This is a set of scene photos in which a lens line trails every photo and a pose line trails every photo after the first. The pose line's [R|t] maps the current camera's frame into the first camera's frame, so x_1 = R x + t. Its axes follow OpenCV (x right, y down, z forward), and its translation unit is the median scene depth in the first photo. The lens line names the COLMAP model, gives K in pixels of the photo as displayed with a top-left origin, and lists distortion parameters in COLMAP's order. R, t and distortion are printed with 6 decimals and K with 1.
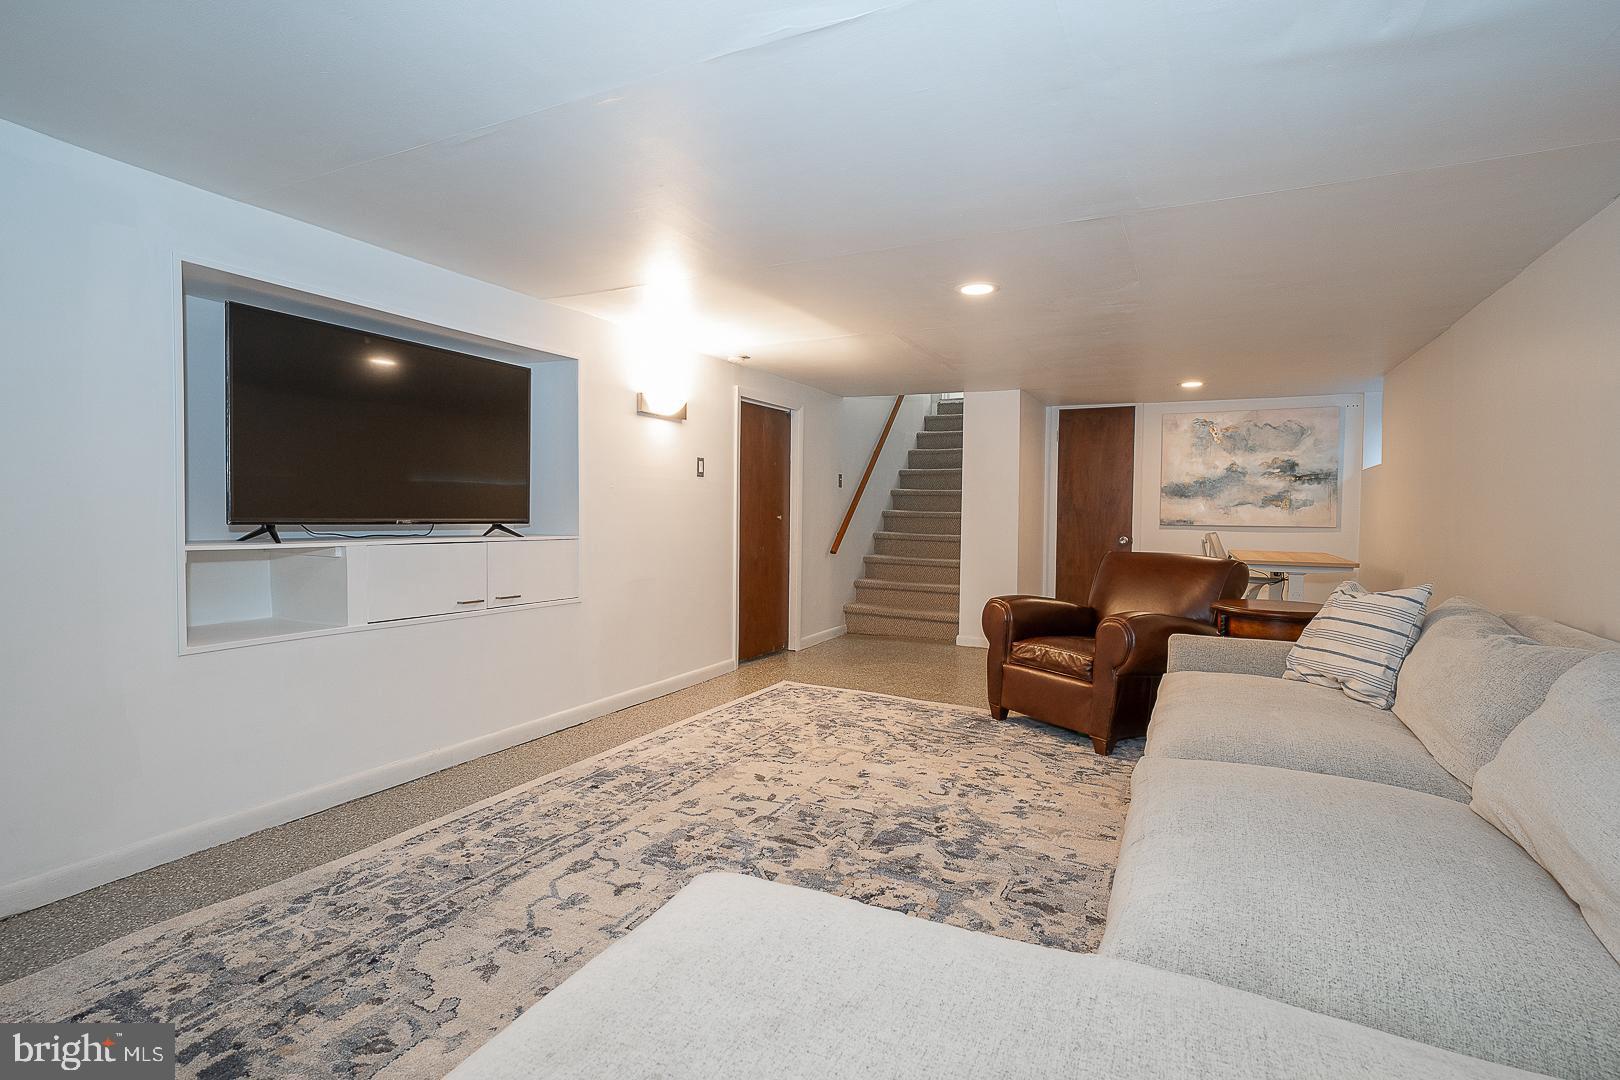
lens RADIAL K [[769.3, 0, 810.5], [0, 769.3, 534.1], [0, 0, 1]] dist [0.004284, -0.000141]
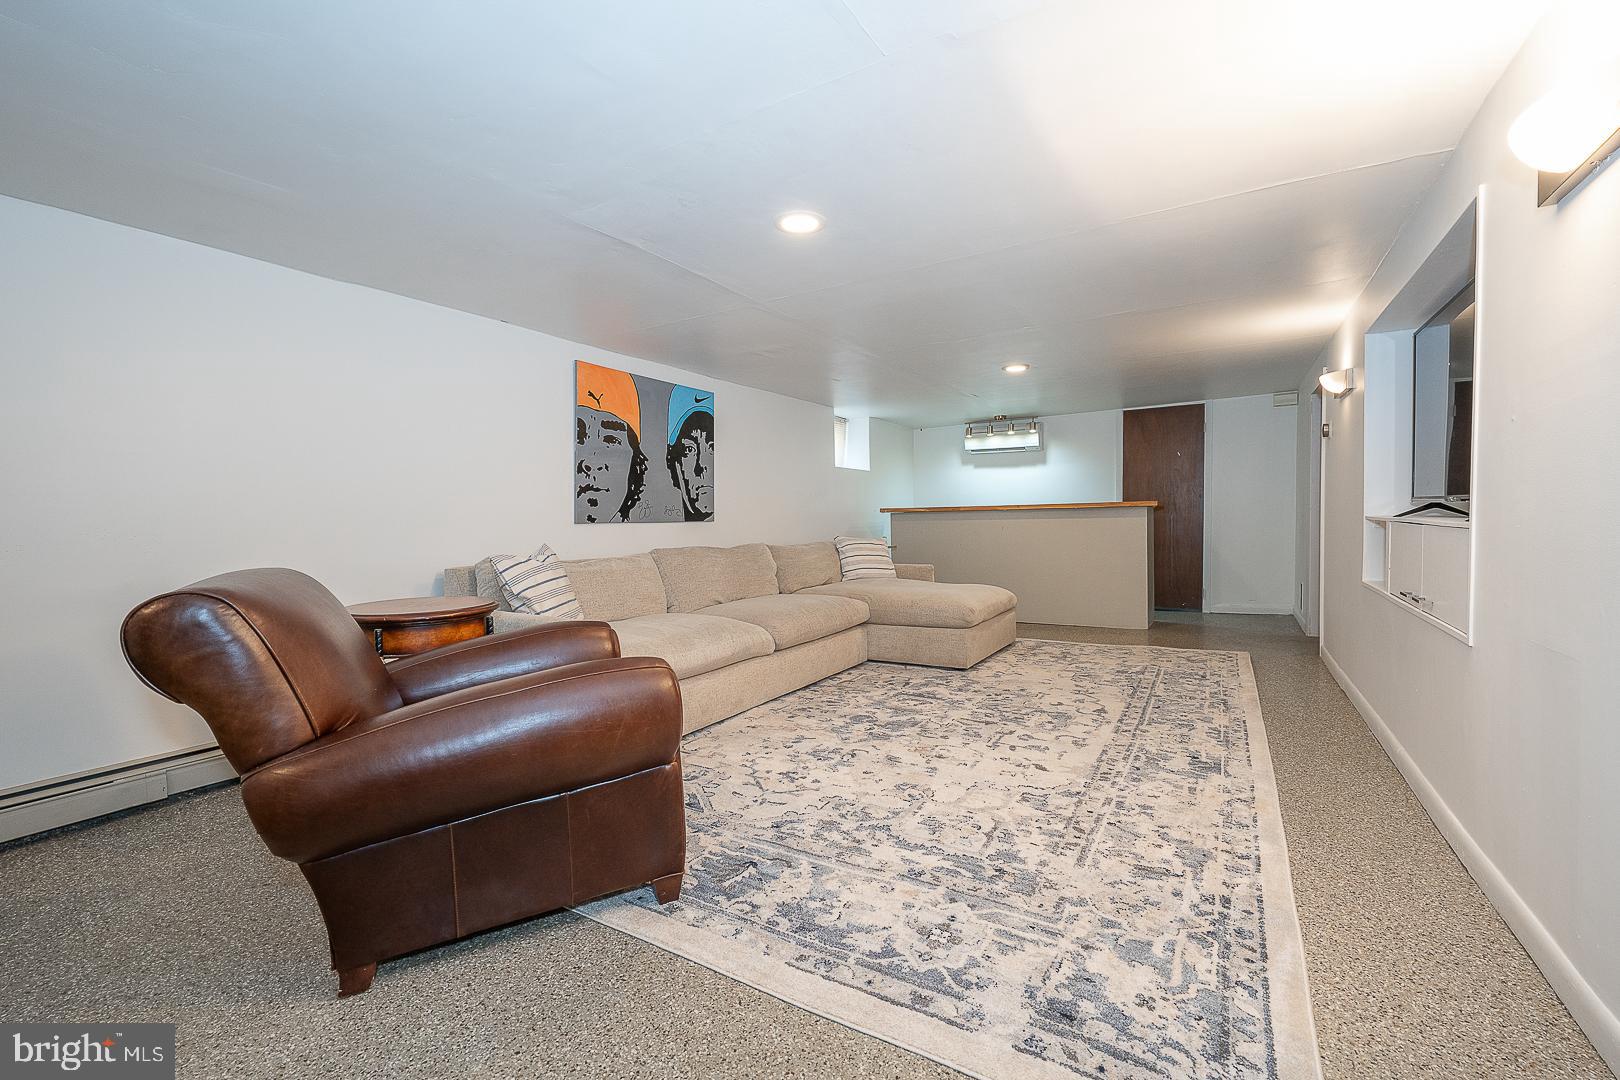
lens RADIAL K [[698.8, 0, 811.1], [0, 698.8, 541.9], [0, 0, 1]] dist [-0.009588, 0.001173]
pose [[-0.997703, -0.000635, 0.067738, 0.167067], [0.004026, 0.997633, 0.068645, -0.025271], [-0.067621, 0.068760, -0.995339, 1.942518]]
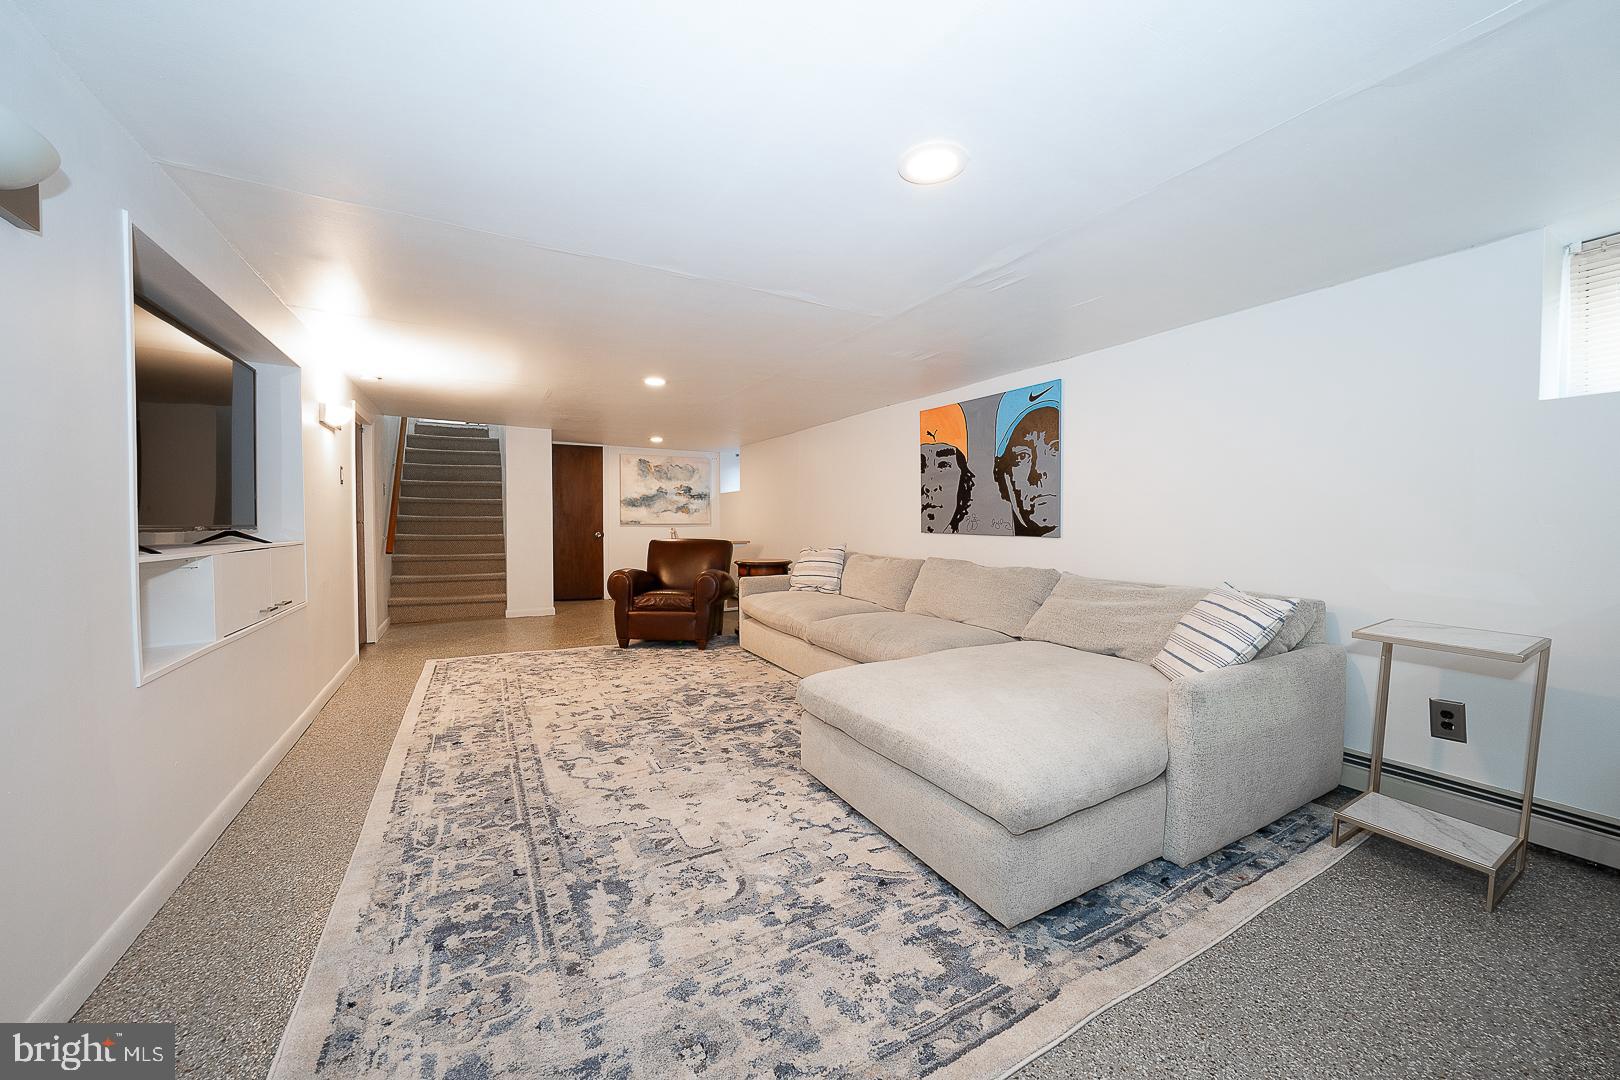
lens RADIAL K [[589.9, 0, 806.0], [0, 589.9, 535.4], [0, 0, 1]] dist [-0.016789, -0.000071]
pose [[0.560439, -0.031942, 0.827579, -0.725530], [0.029371, 0.999394, 0.018684, -0.000141], [-0.827675, 0.013835, 0.561038, 0.022438]]
